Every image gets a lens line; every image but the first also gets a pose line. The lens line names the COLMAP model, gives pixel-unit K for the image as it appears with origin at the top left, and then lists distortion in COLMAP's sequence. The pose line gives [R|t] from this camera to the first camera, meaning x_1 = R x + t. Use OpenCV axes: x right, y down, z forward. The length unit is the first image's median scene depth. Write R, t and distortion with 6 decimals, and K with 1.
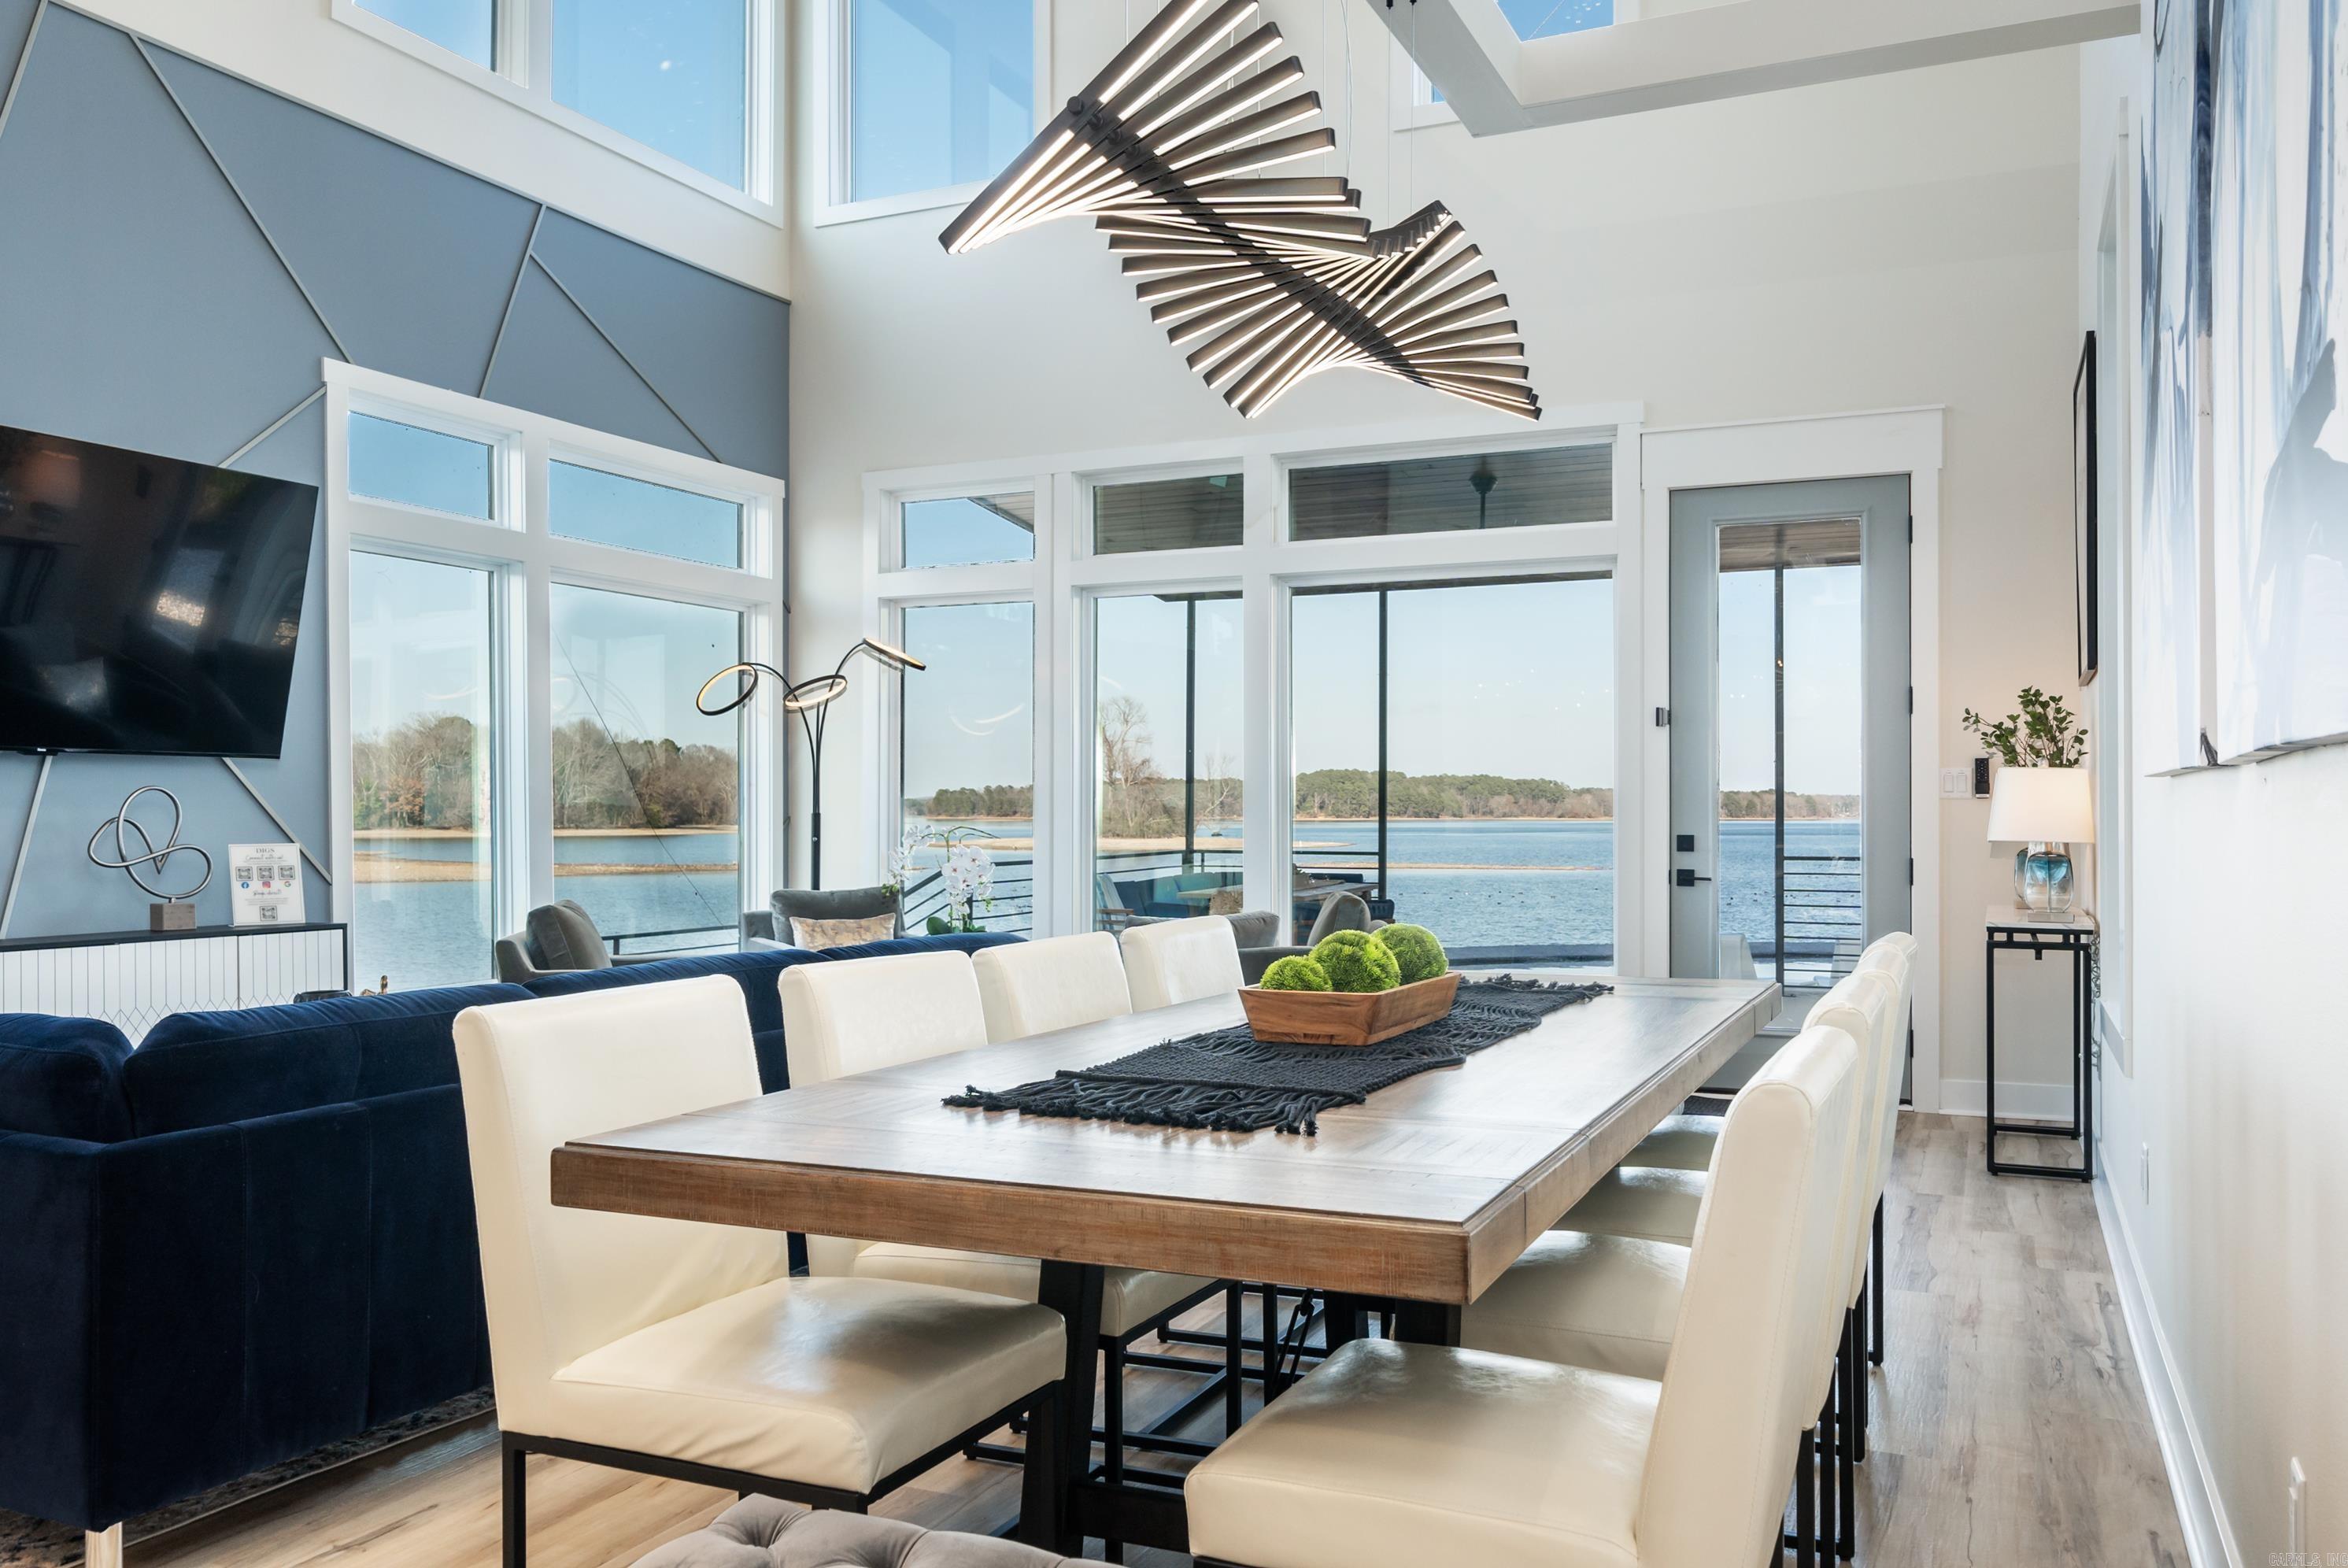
lens RADIAL K [[1785.2, 0, 1169.3], [0, 1785.2, 799.0], [0, 0, 1]] dist [-0.000623, -0.001183]
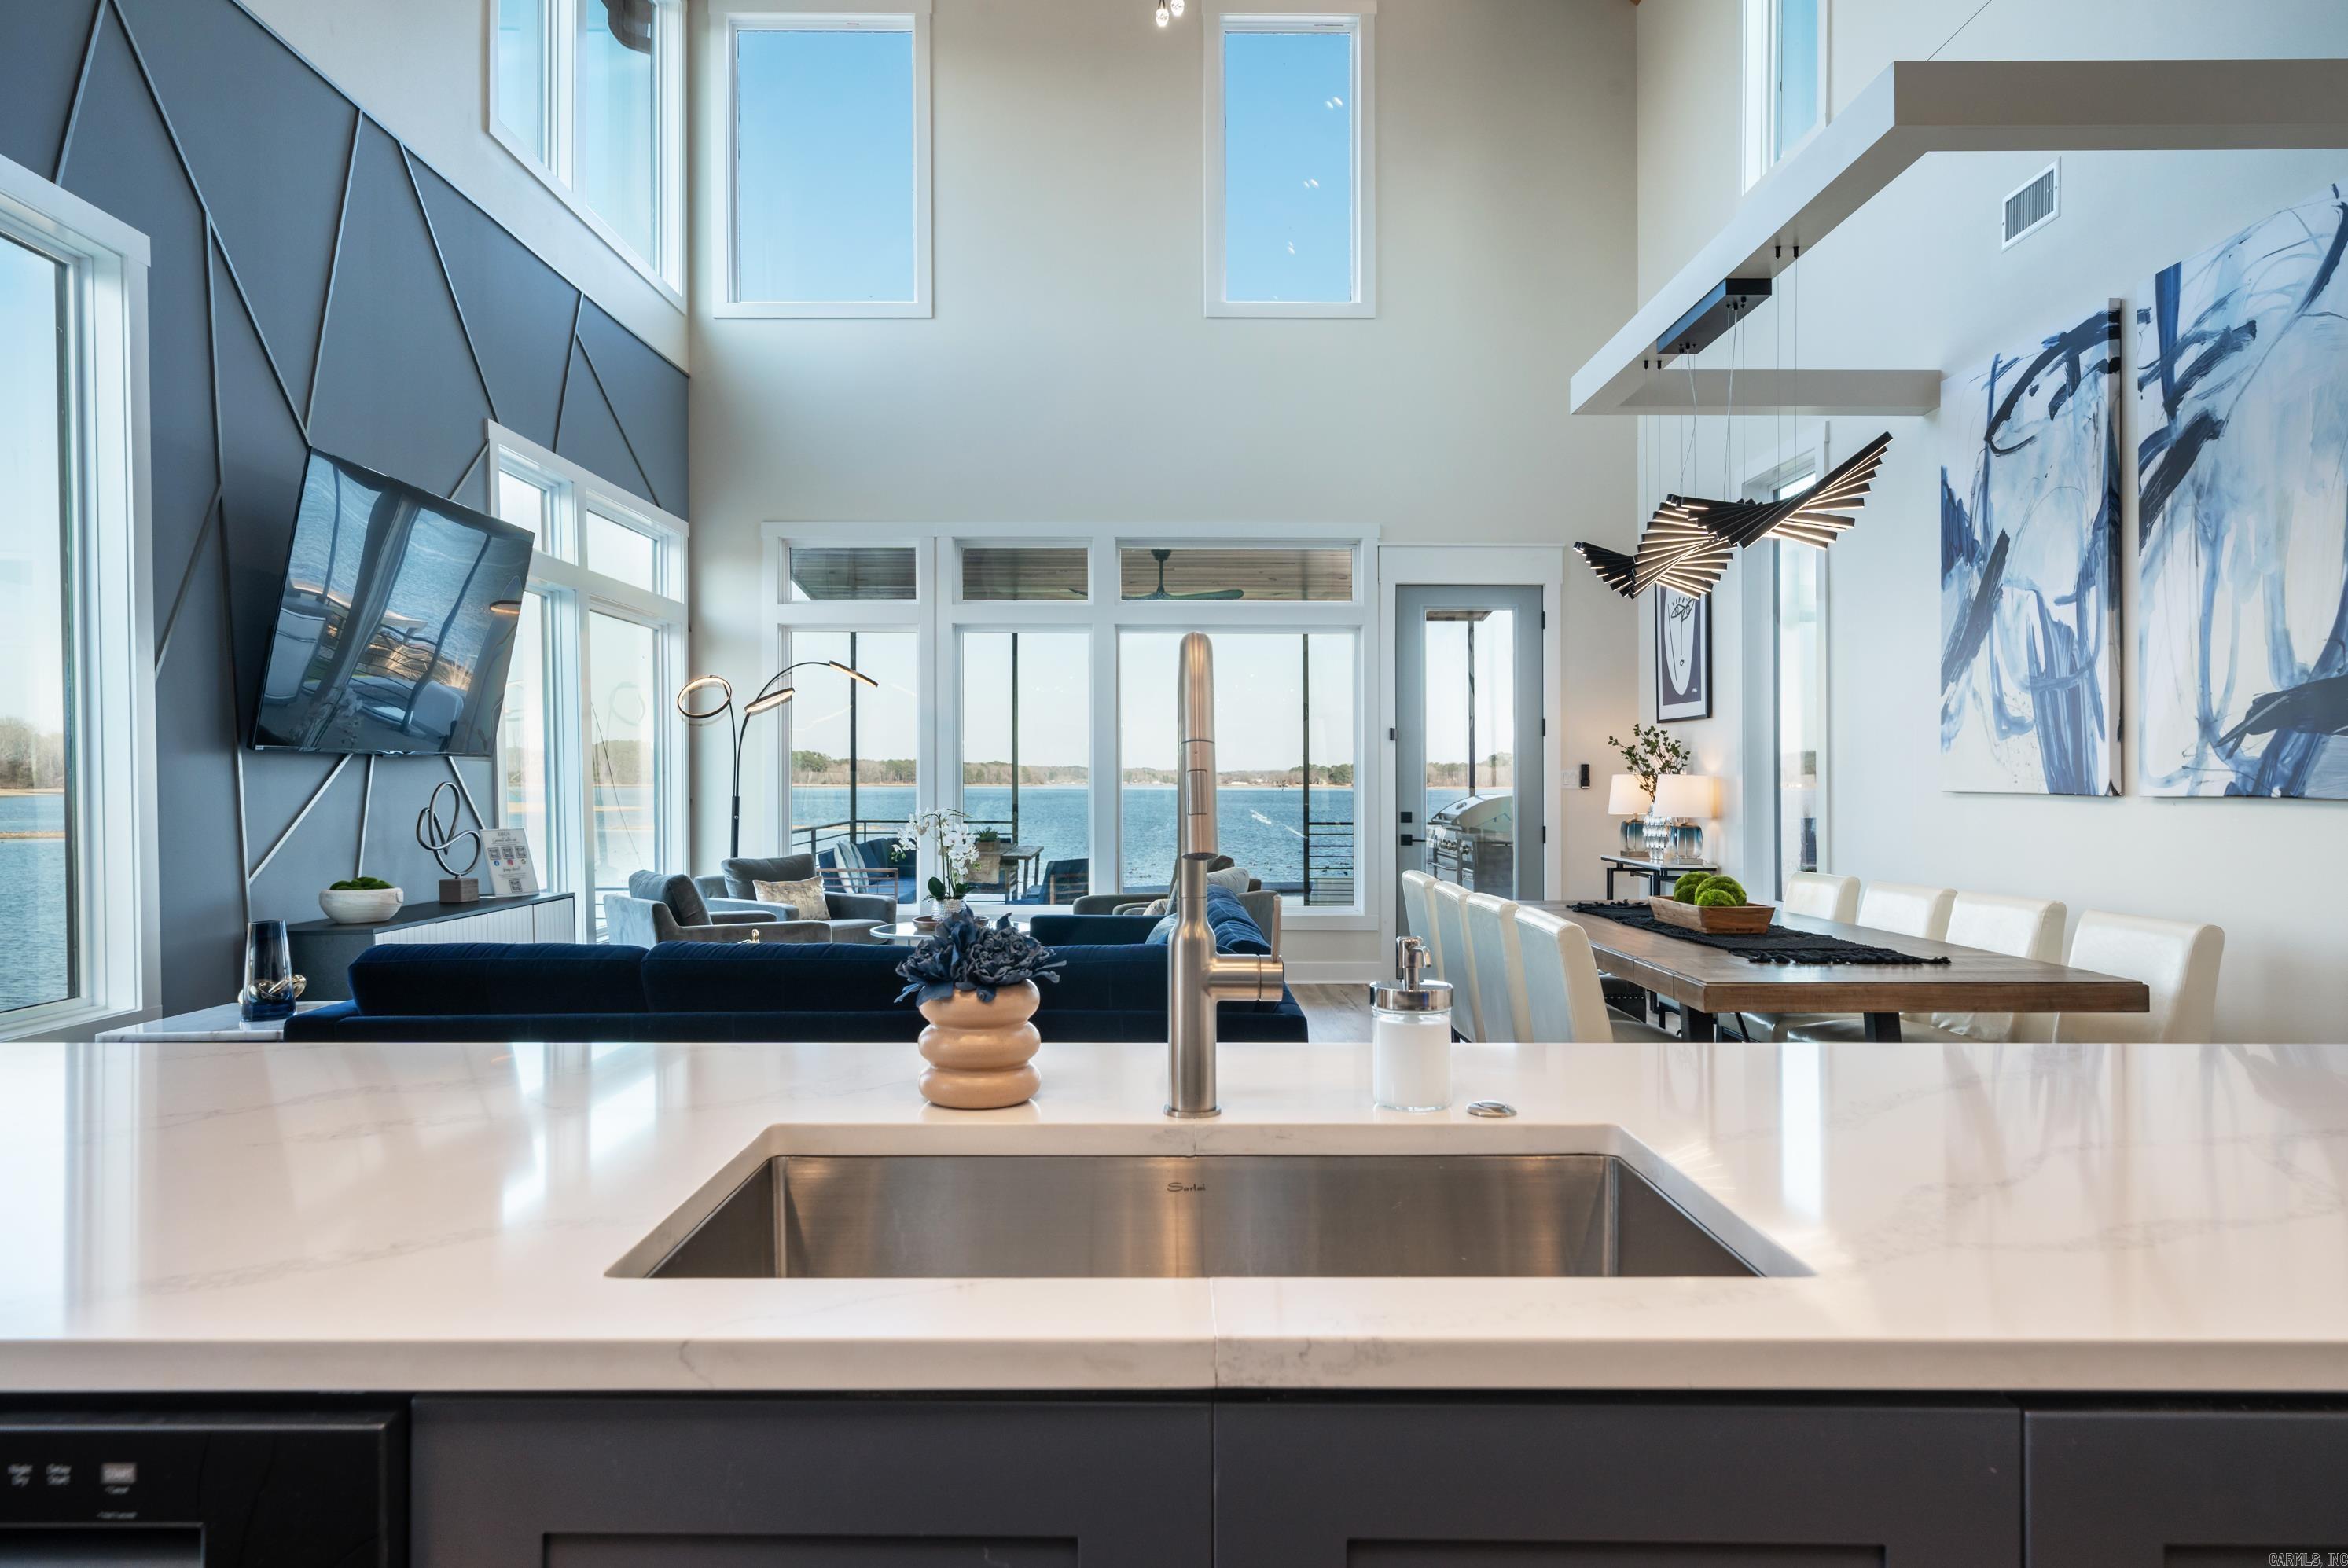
lens RADIAL K [[1534.0, 0, 1125.2], [0, 1534.0, 776.0], [0, 0, 1]] dist [0.008761, 0.002372]
pose [[0.916507, 0.003407, 0.400005, -0.435411], [-0.005506, 0.999976, 0.004098, -0.014009], [-0.399981, -0.005958, 0.916504, -0.099957]]
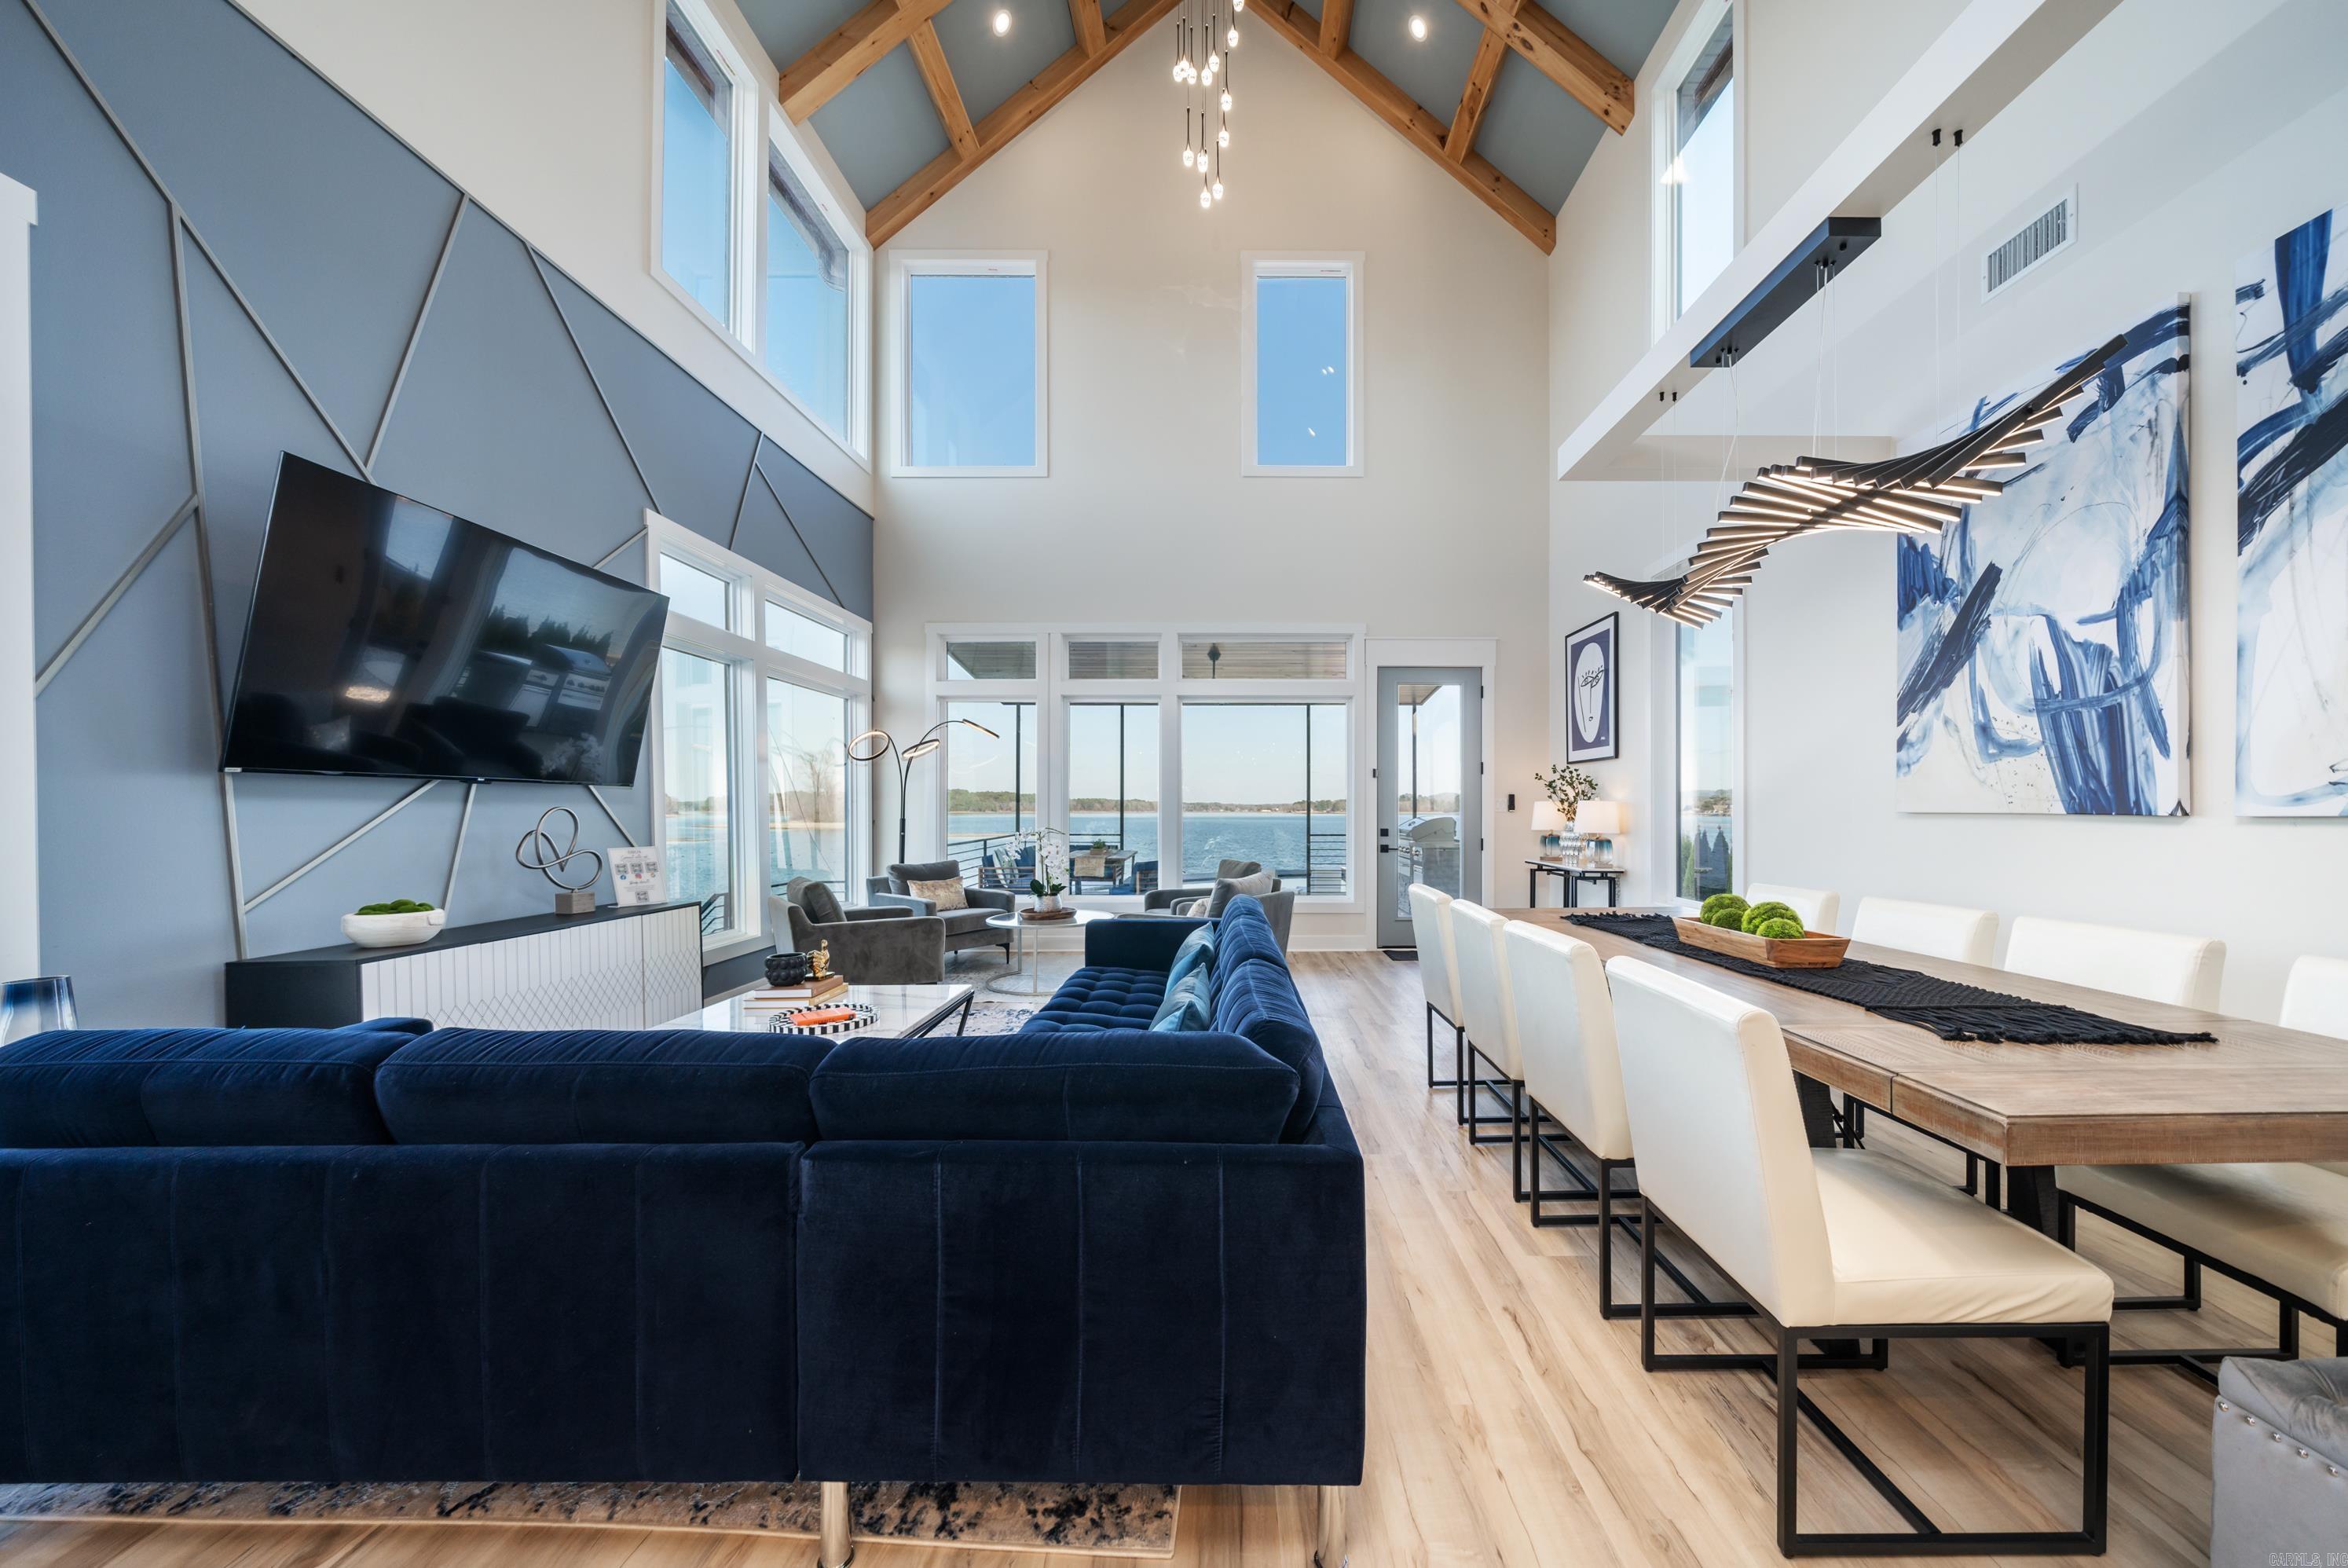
lens RADIAL K [[820.8, 0, 1217.4], [0, 820.8, 811.6], [0, 0, 1]] dist [-0.001389, -0.000218]
pose [[0.910456, -0.000844, 0.413606, -0.288084], [-0.003630, 0.999943, 0.010032, -0.009018], [-0.413590, -0.010636, 0.910401, 0.179180]]
